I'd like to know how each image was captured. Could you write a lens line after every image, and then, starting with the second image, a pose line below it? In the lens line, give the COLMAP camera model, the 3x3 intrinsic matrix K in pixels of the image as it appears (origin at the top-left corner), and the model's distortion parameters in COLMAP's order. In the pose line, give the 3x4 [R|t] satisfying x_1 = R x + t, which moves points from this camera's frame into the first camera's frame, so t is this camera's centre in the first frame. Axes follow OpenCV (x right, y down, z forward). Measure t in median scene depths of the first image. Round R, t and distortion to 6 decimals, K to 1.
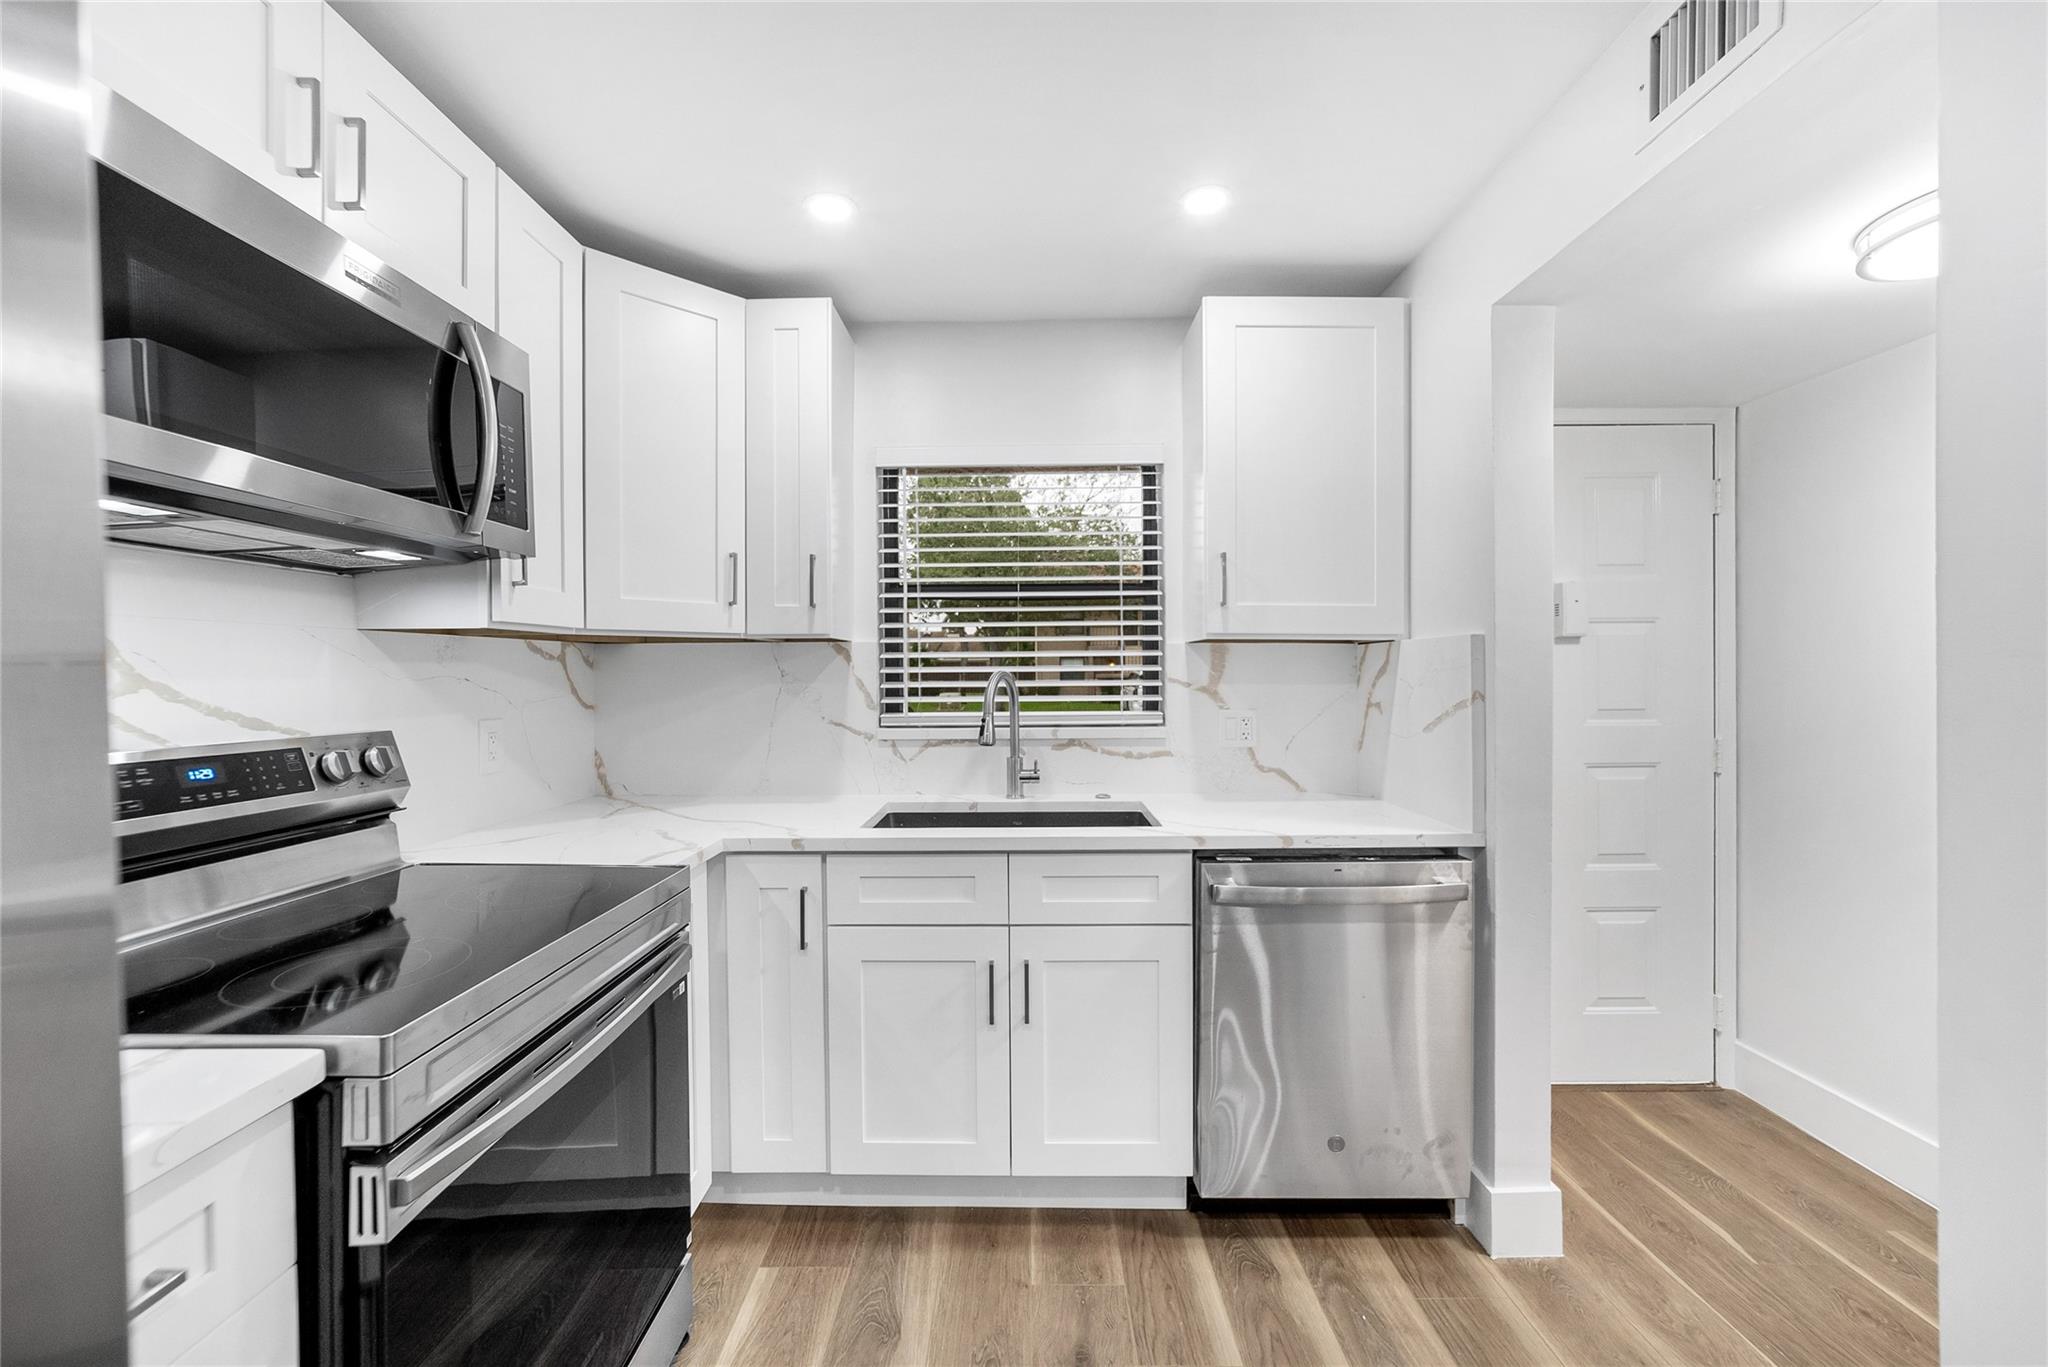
lens RADIAL K [[800.4, 0, 1045.7], [0, 800.4, 676.3], [0, 0, 1]] dist [0.007286, 0.000216]
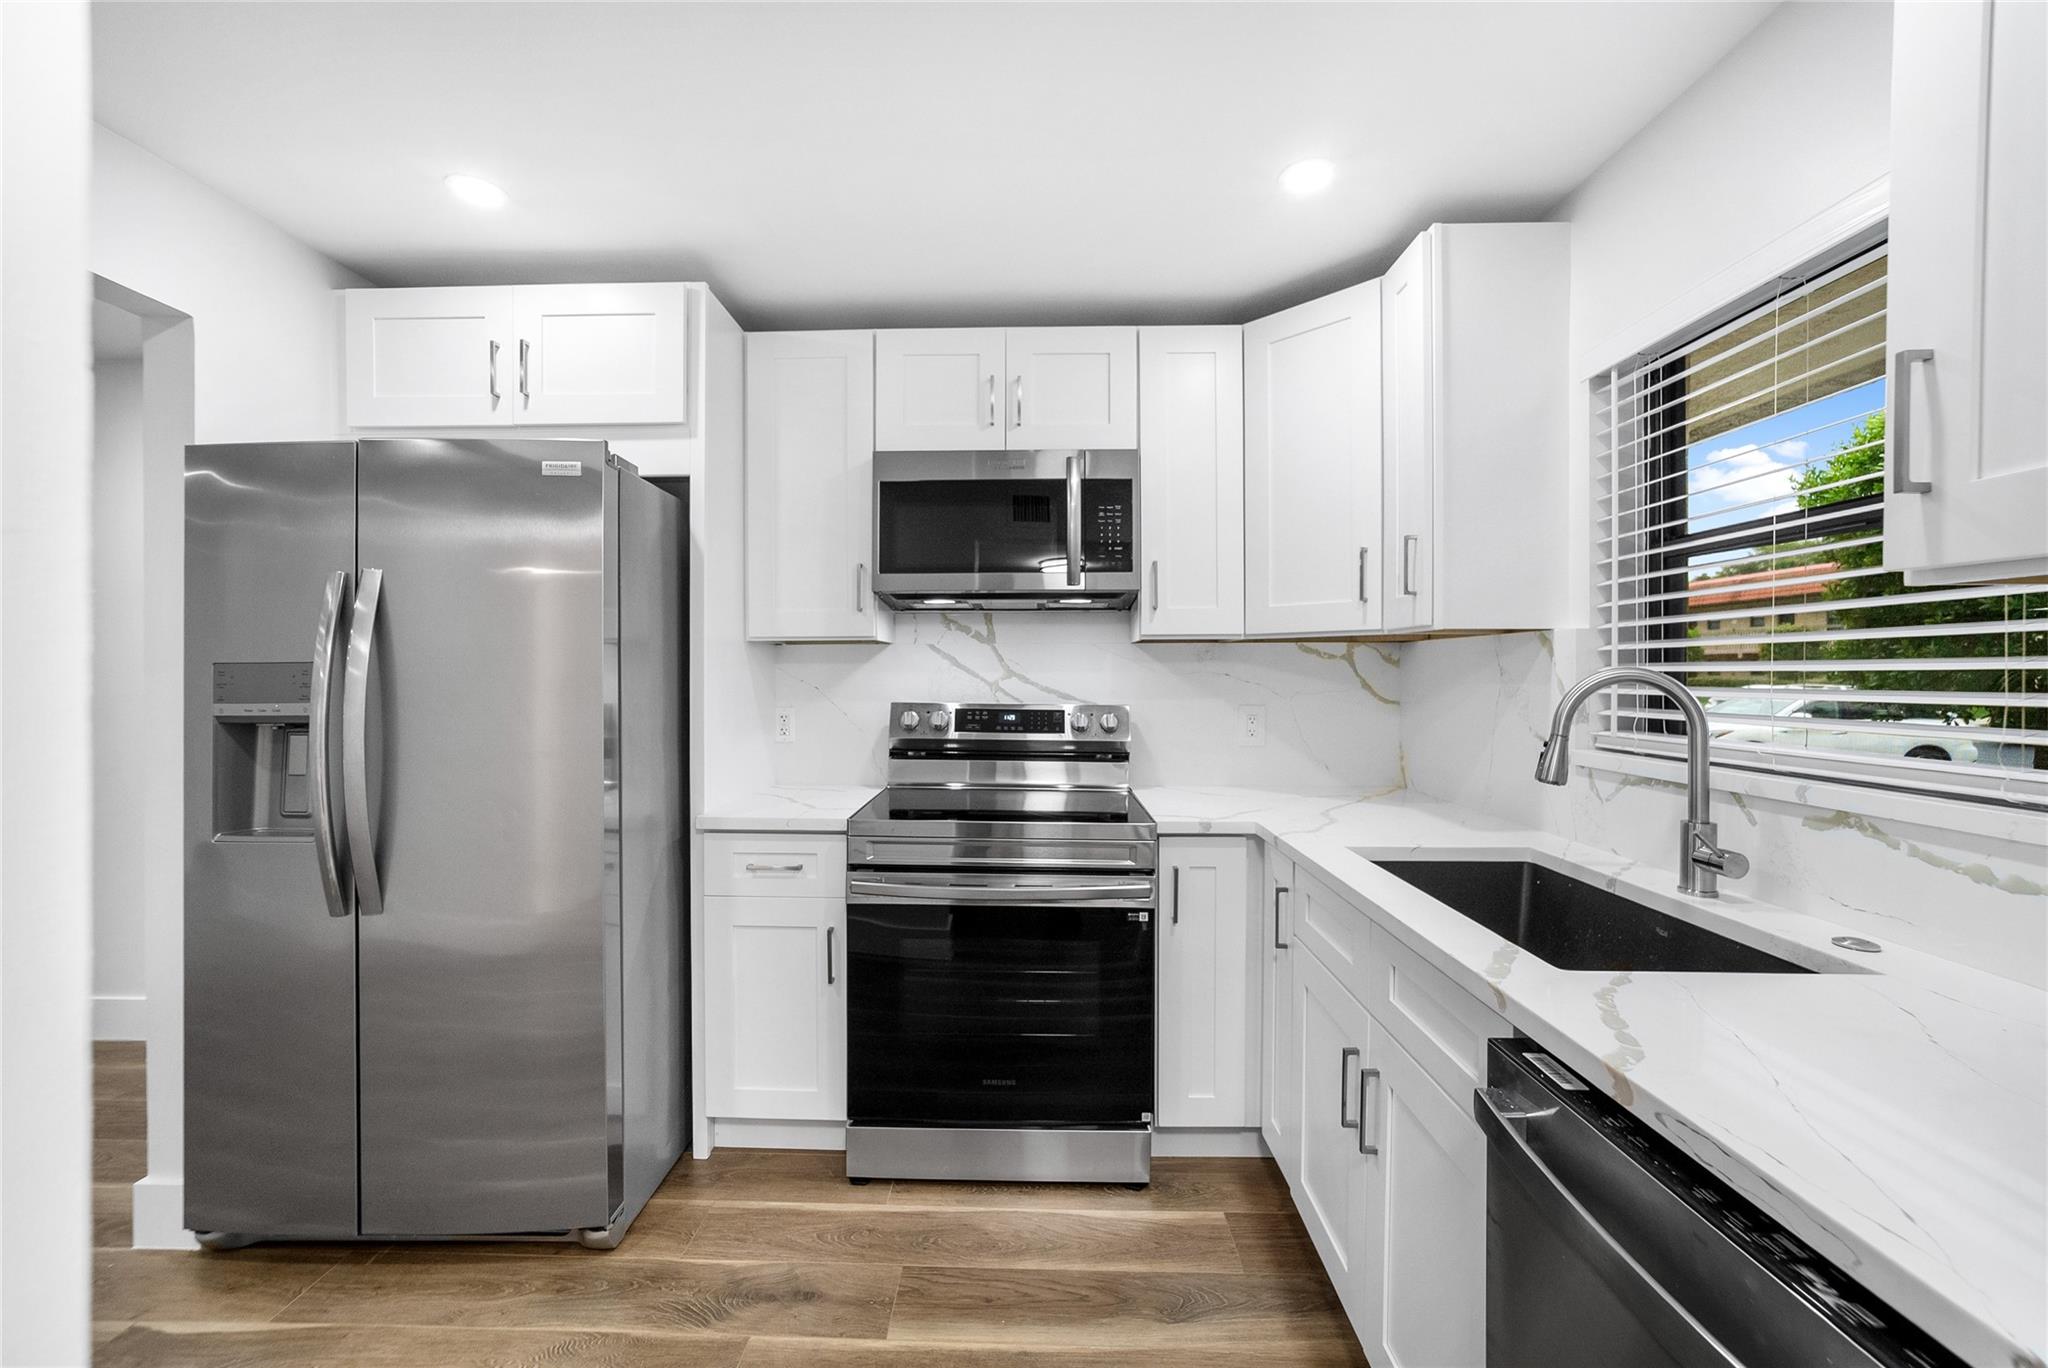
lens RADIAL K [[837.3, 0, 1017.3], [0, 837.3, 676.5], [0, 0, 1]] dist [-0.016873, 0.006182]
pose [[-0.040759, 0.010425, -0.999115, 0.643675], [-0.006357, 0.999923, 0.010692, -0.004834], [0.999149, 0.006788, -0.040689, 0.626498]]
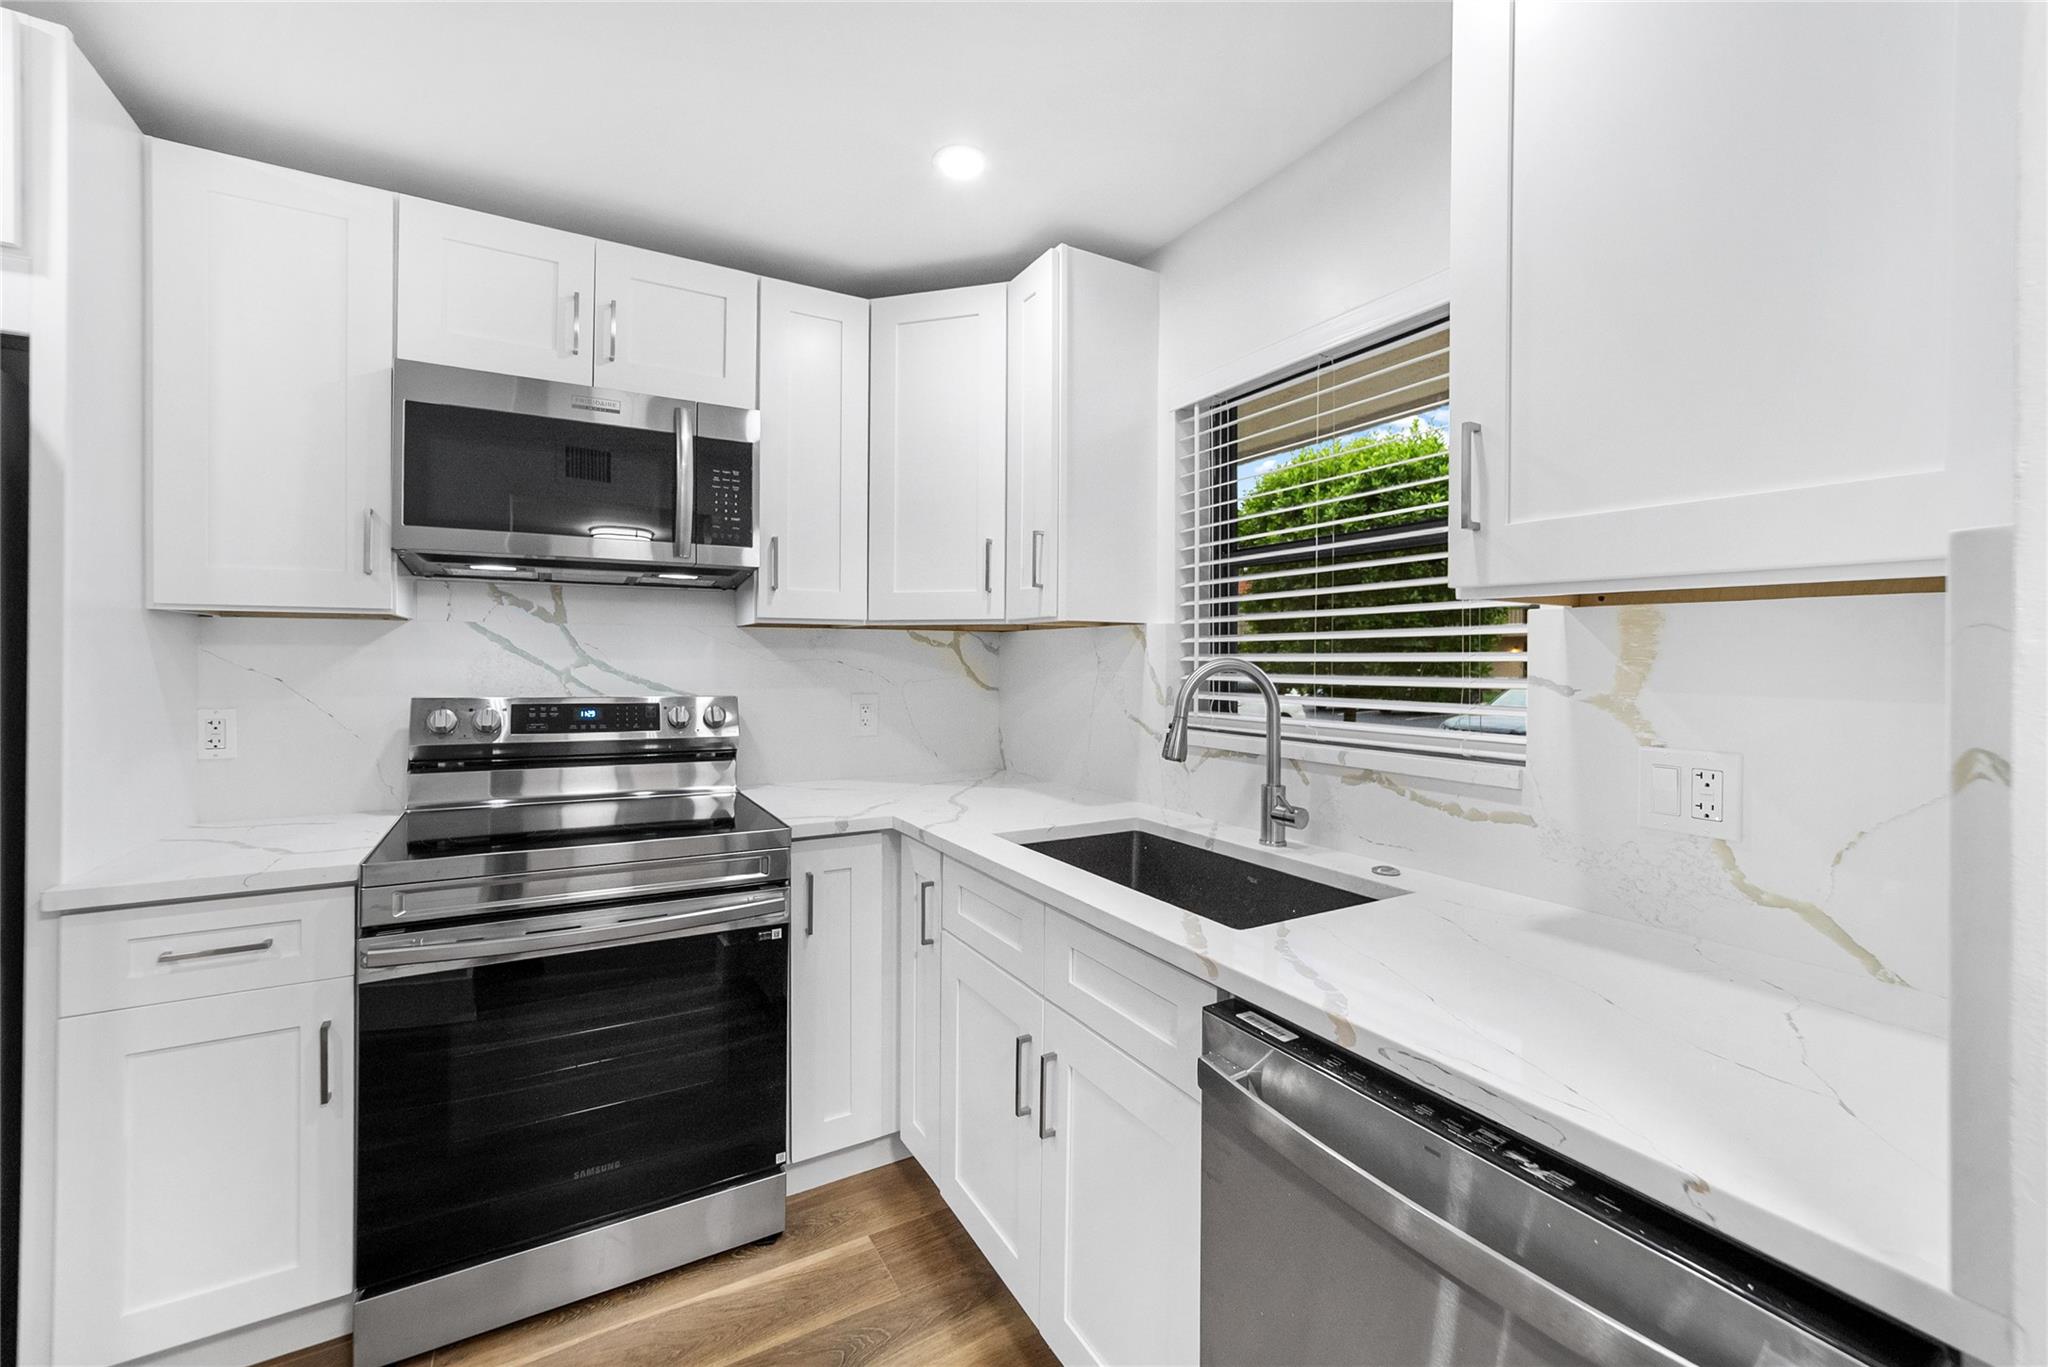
lens RADIAL K [[837.3, 0, 1028.5], [0, 837.3, 656.9], [0, 0, 1]] dist [-0.016873, 0.006182]
pose [[0.492921, 0.005600, -0.870056, 0.550159], [-0.013590, 0.999907, -0.001264, -0.006017], [0.869968, 0.012448, 0.492951, 0.531378]]
